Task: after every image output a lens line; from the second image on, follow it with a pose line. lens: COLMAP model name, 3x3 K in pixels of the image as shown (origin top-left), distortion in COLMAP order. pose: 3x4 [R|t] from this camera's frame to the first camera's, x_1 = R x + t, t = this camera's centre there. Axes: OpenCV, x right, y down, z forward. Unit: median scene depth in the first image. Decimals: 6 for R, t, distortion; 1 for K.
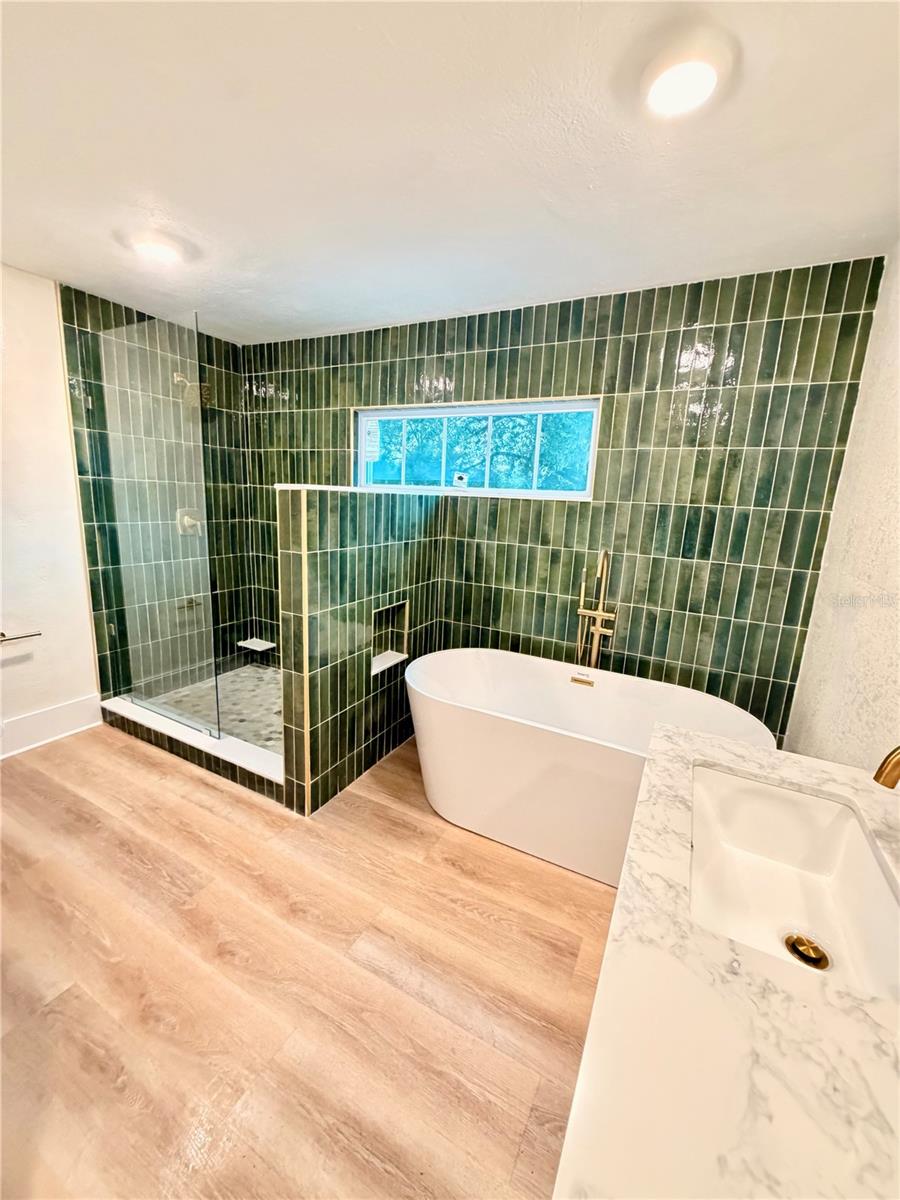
lens RADIAL K [[478.9, 0, 449.3], [0, 478.9, 596.5], [0, 0, 1]] dist [0.000774, -0.000069]
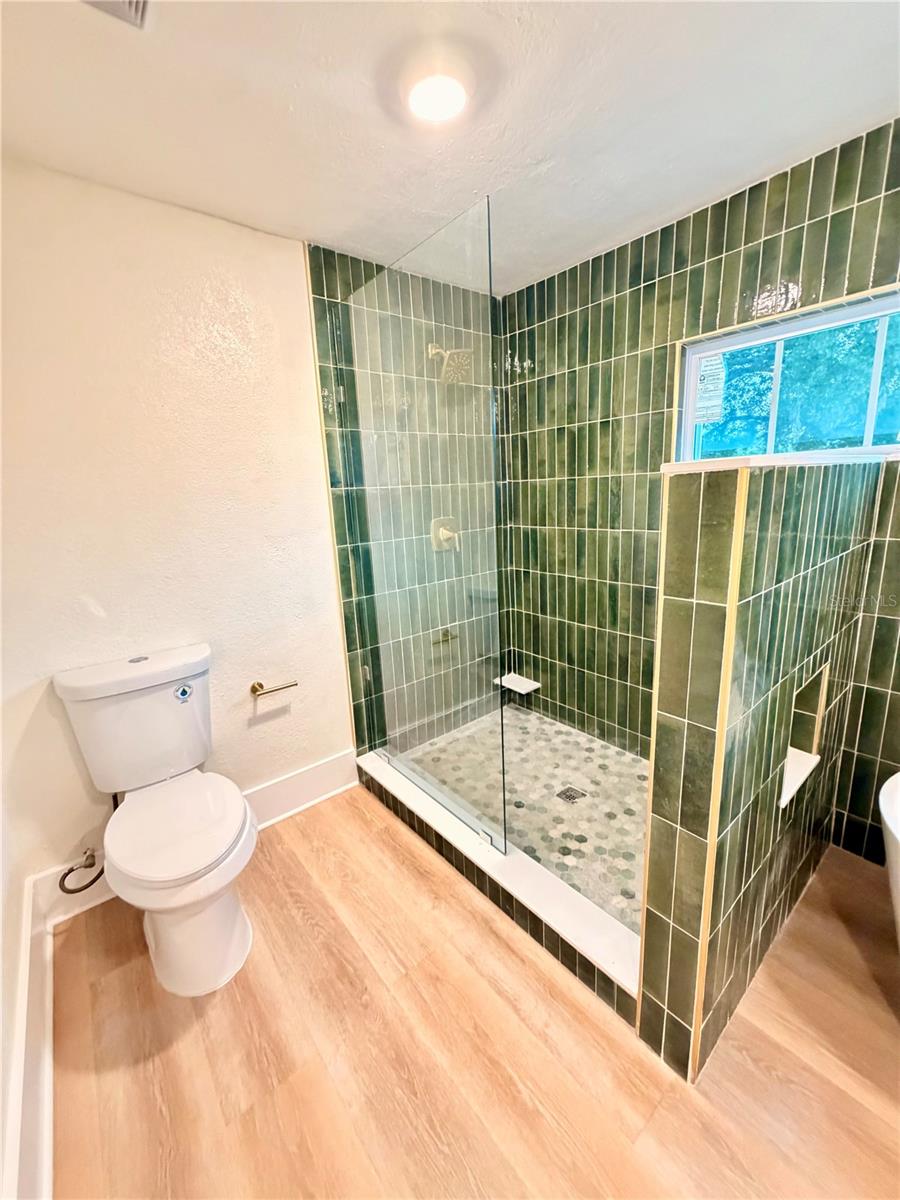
lens RADIAL K [[478.9, 0, 449.9], [0, 478.9, 599.3], [0, 0, 1]] dist [0.000774, -0.000069]
pose [[0.916698, -0.001734, -0.399576, -0.264547], [0.011097, 0.999715, 0.021121, -0.078758], [0.399426, -0.023796, 0.916457, 0.331272]]
